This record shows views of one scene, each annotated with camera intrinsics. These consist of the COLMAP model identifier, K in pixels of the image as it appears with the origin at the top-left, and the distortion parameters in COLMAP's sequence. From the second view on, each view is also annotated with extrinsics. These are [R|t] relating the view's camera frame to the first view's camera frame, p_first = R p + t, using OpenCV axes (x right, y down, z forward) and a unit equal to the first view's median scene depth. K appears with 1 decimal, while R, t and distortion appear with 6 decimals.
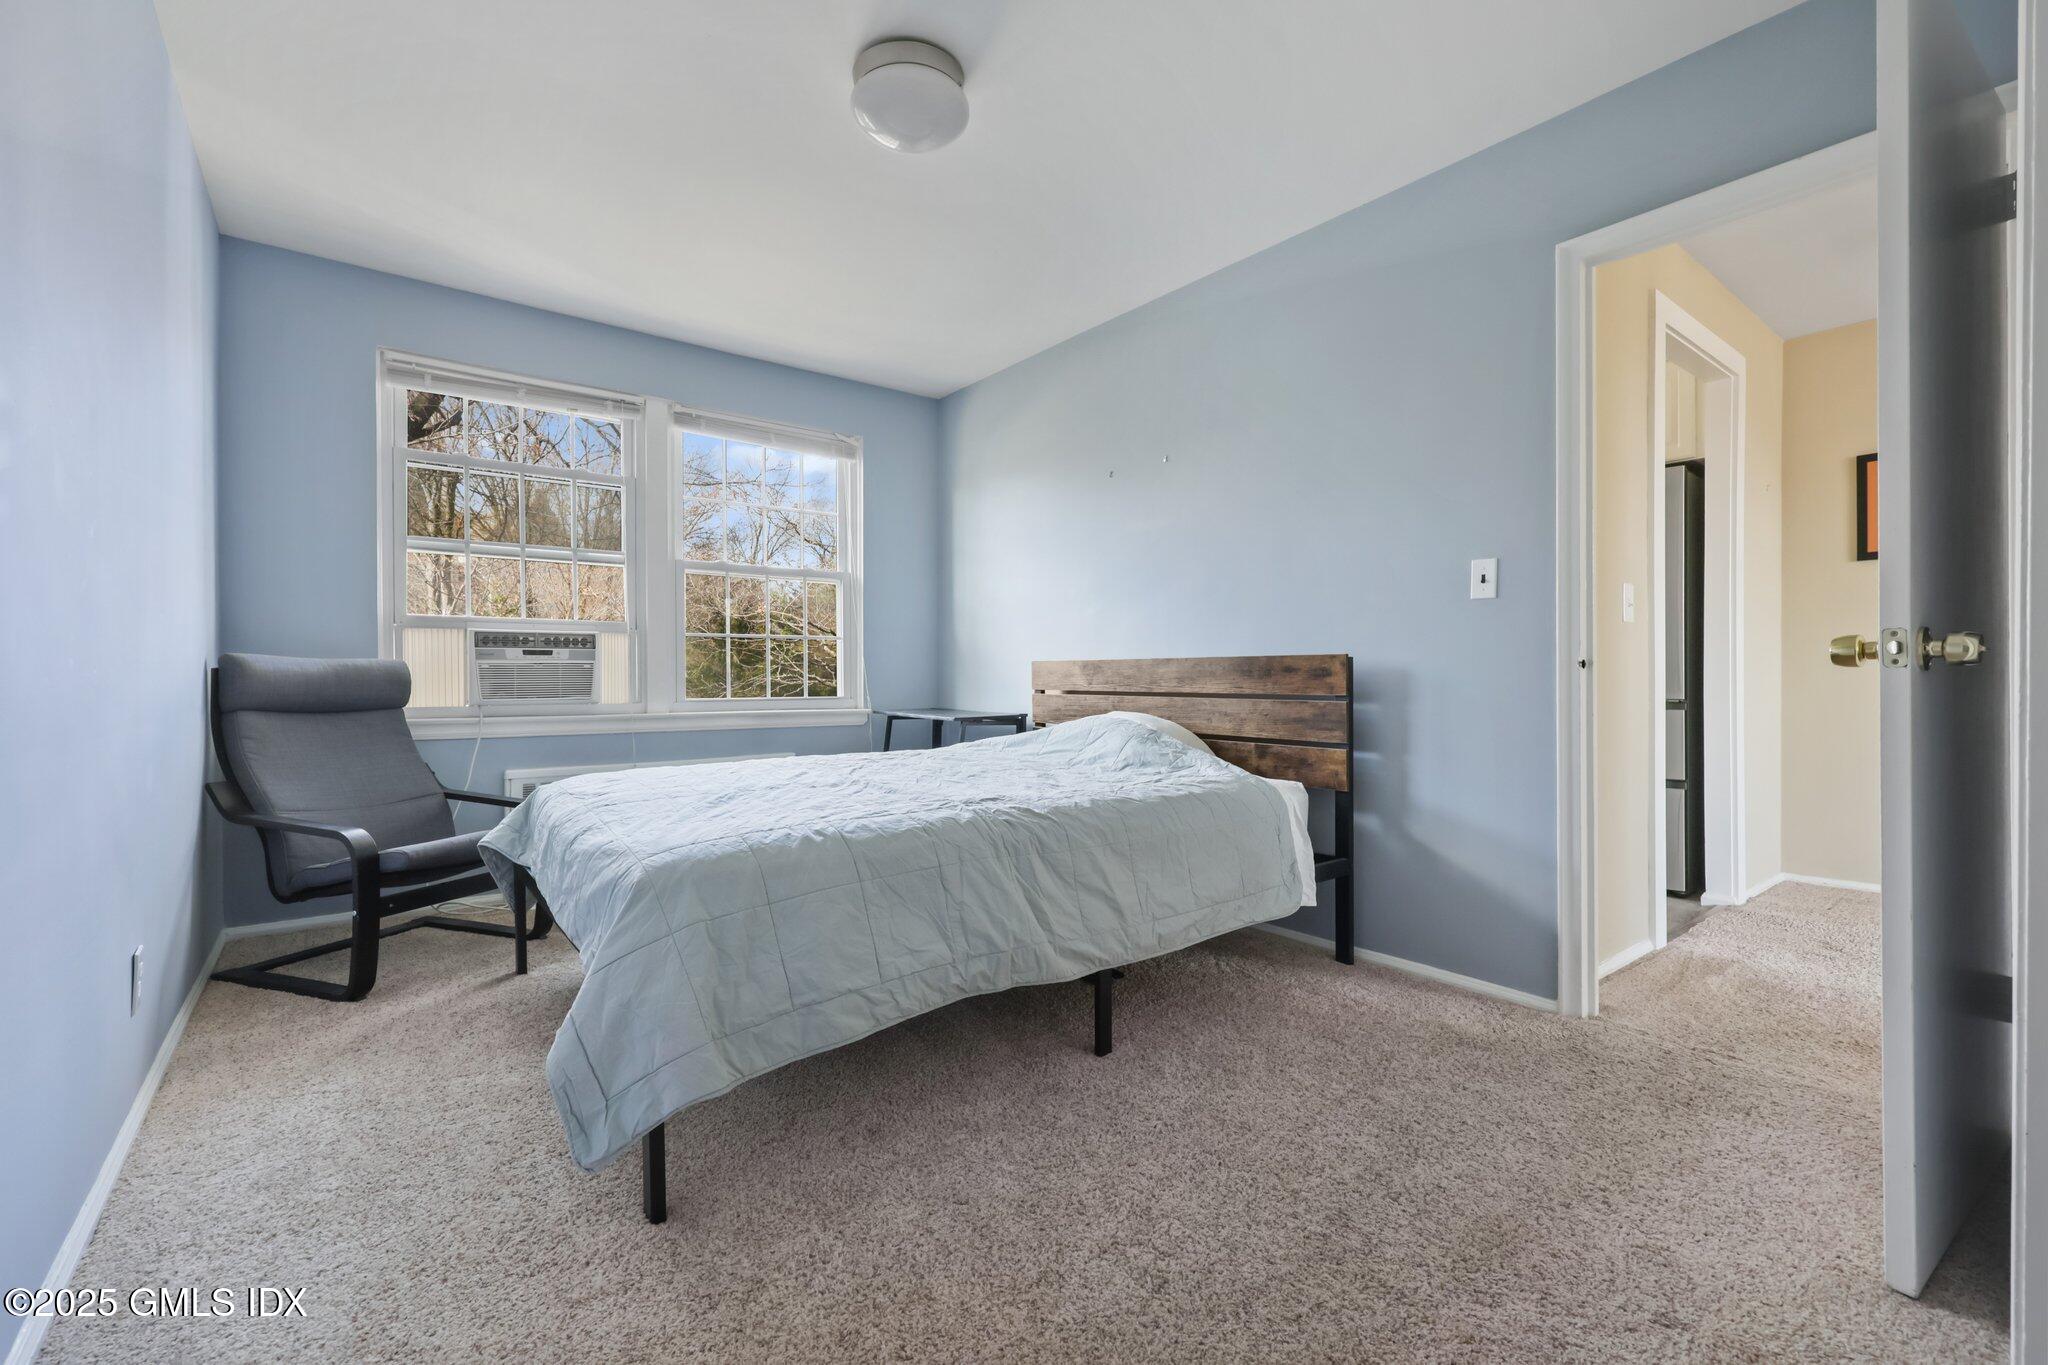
lens RADIAL K [[884.0, 0, 1037.1], [0, 884.0, 681.9], [0, 0, 1]] dist [0.003958, -0.000010]
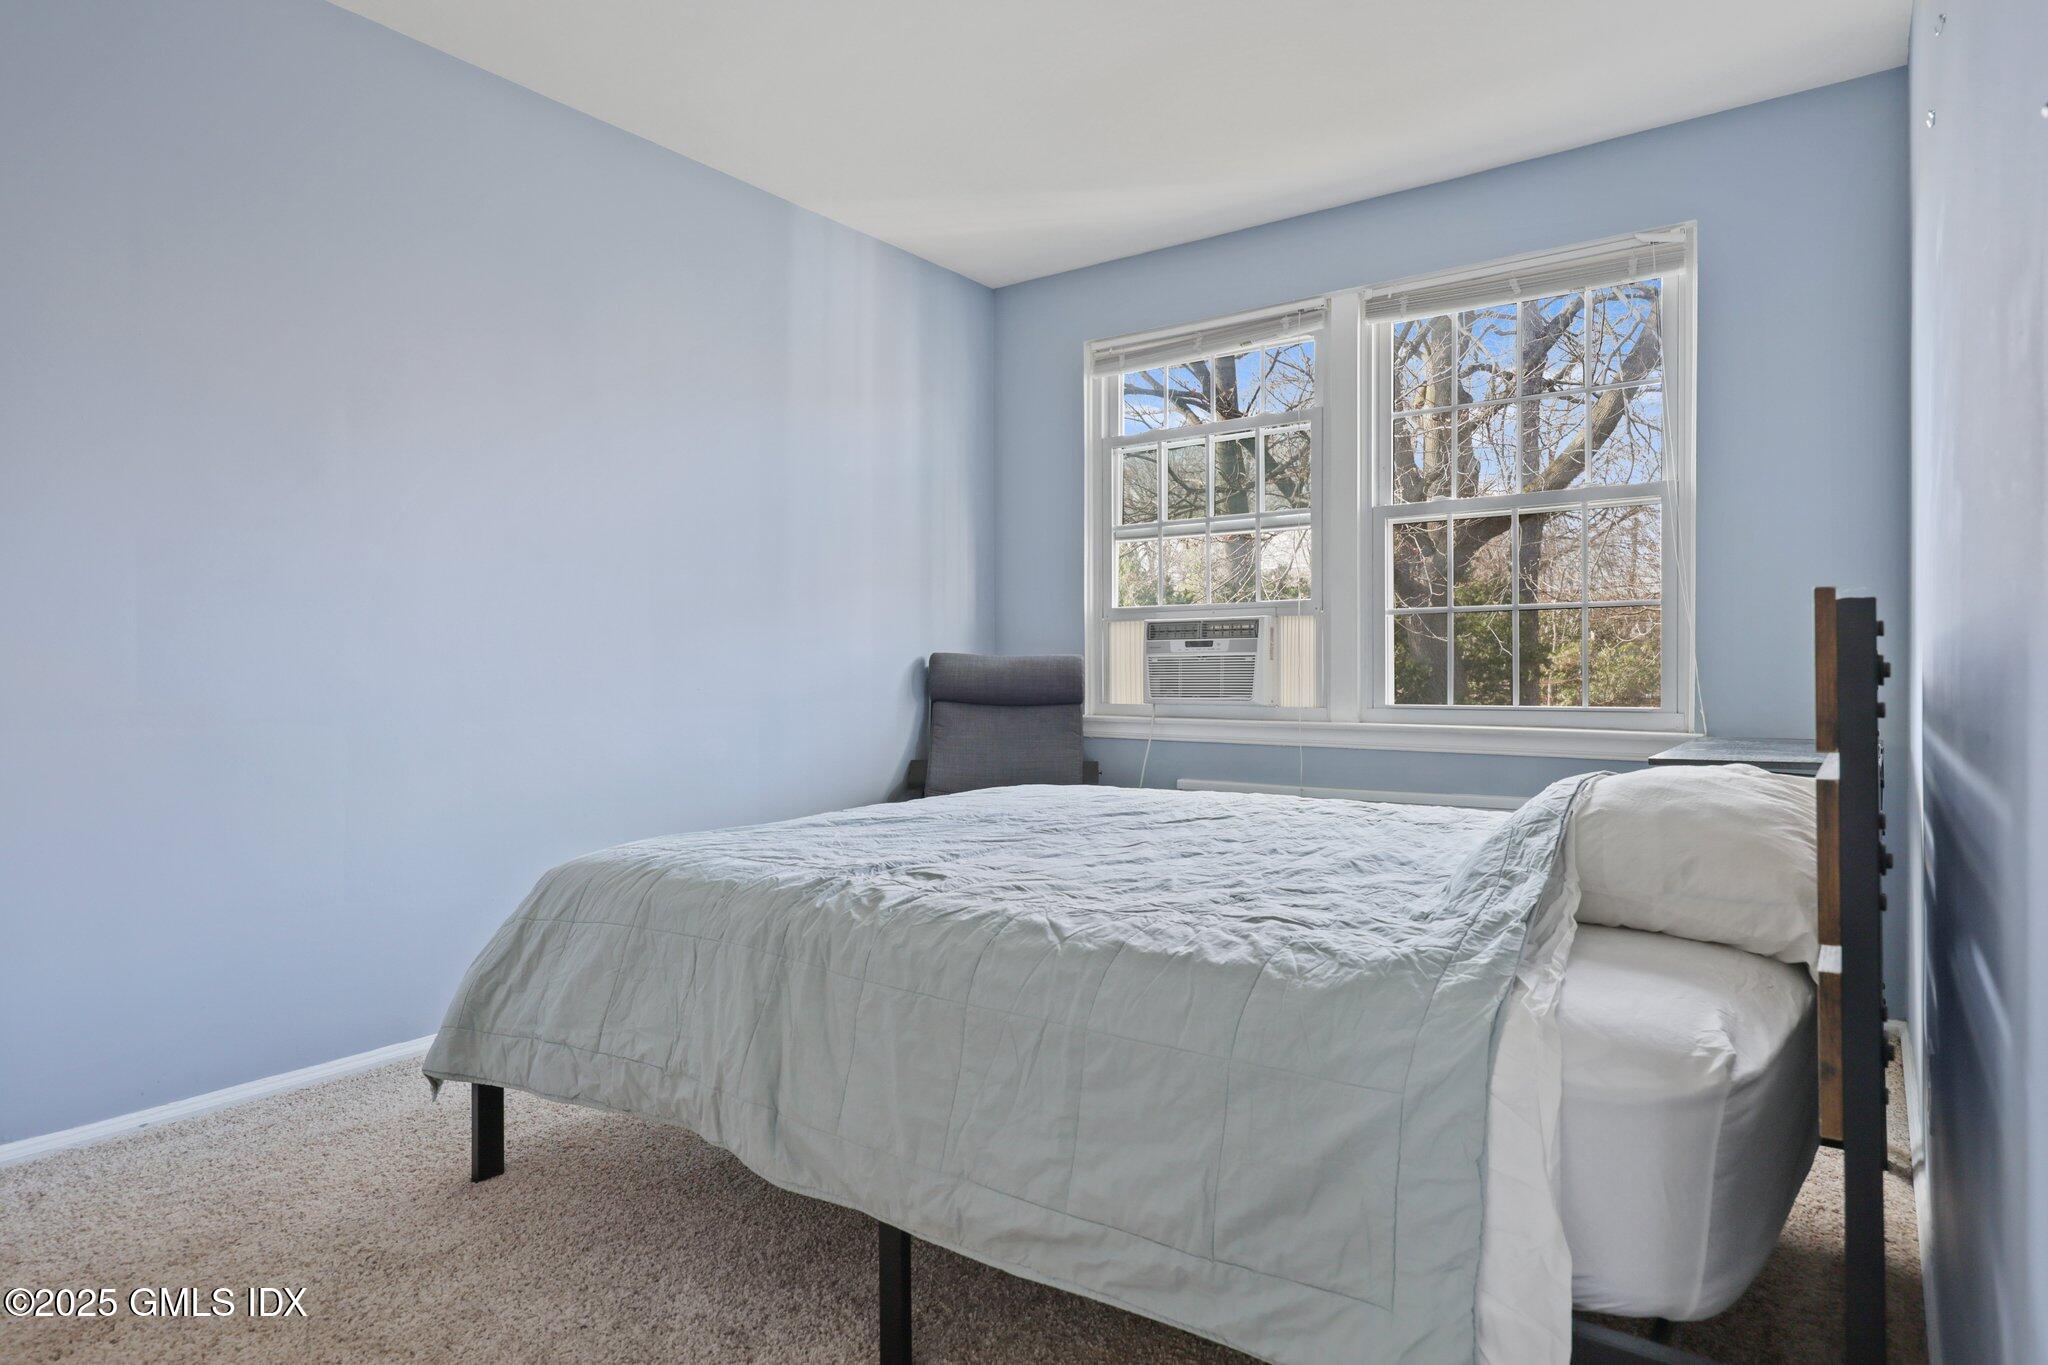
lens RADIAL K [[1165.5, 0, 1018.6], [0, 1165.5, 679.7], [0, 0, 1]] dist [0.001203, -0.000097]
pose [[0.266742, 0.007658, -0.963738, 0.523471], [-0.005970, 0.999962, 0.006293, -0.005324], [0.963750, 0.004075, 0.266778, 0.595925]]
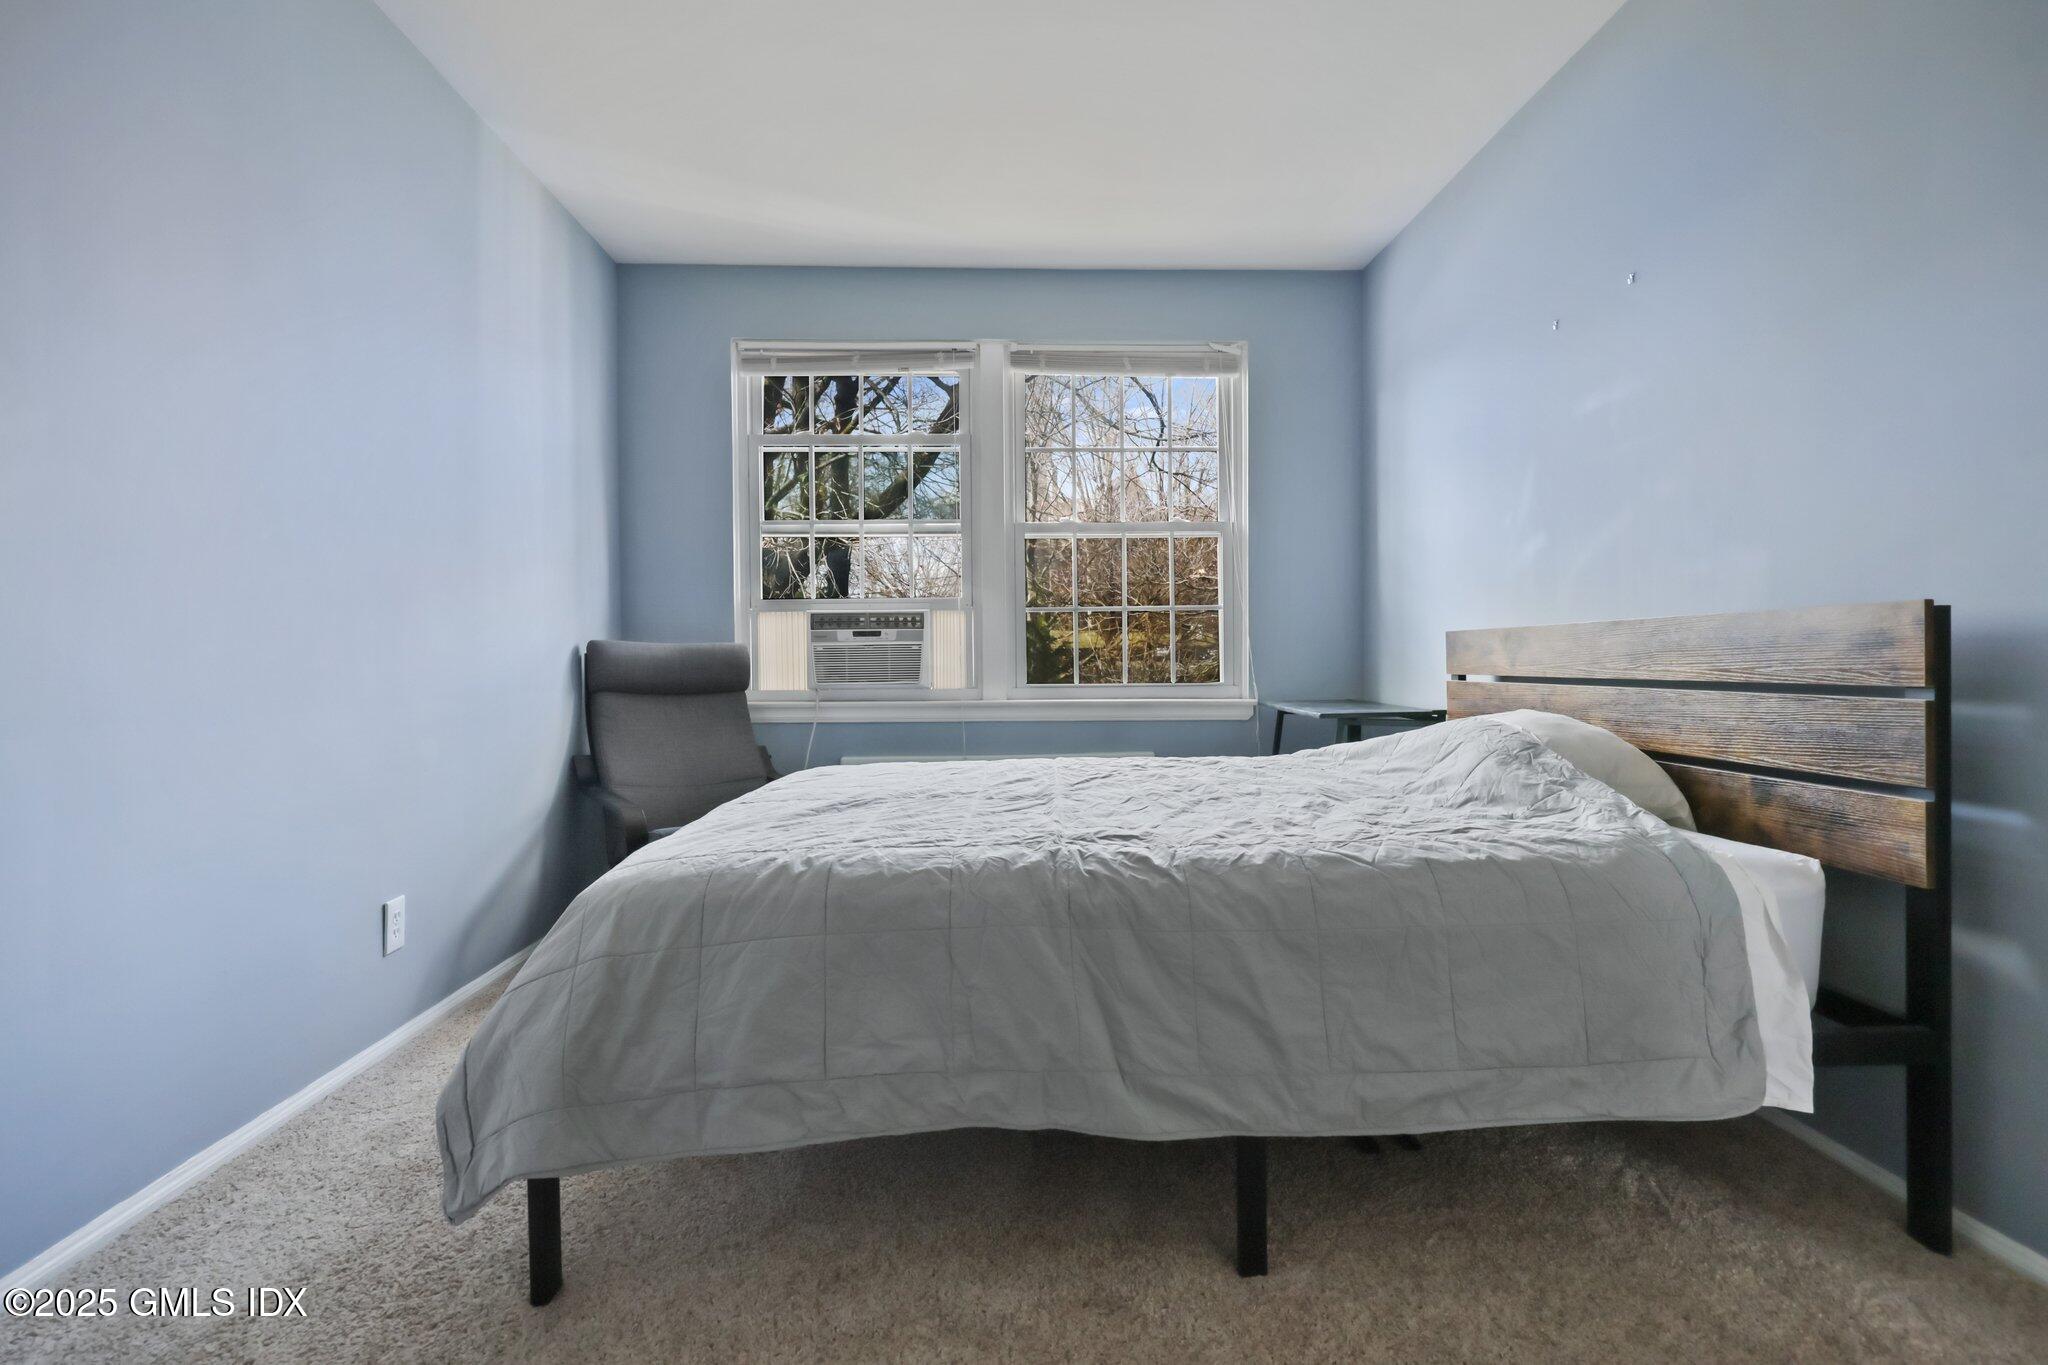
lens RADIAL K [[1041.6, 0, 1027.1], [0, 1041.6, 676.1], [0, 0, 1]] dist [-0.001229, 0.001324]
pose [[0.807877, 0.002763, -0.589344, 0.252263], [0.003250, 0.999953, 0.009143, 0.002591], [0.589342, -0.009302, 0.807830, 0.229230]]
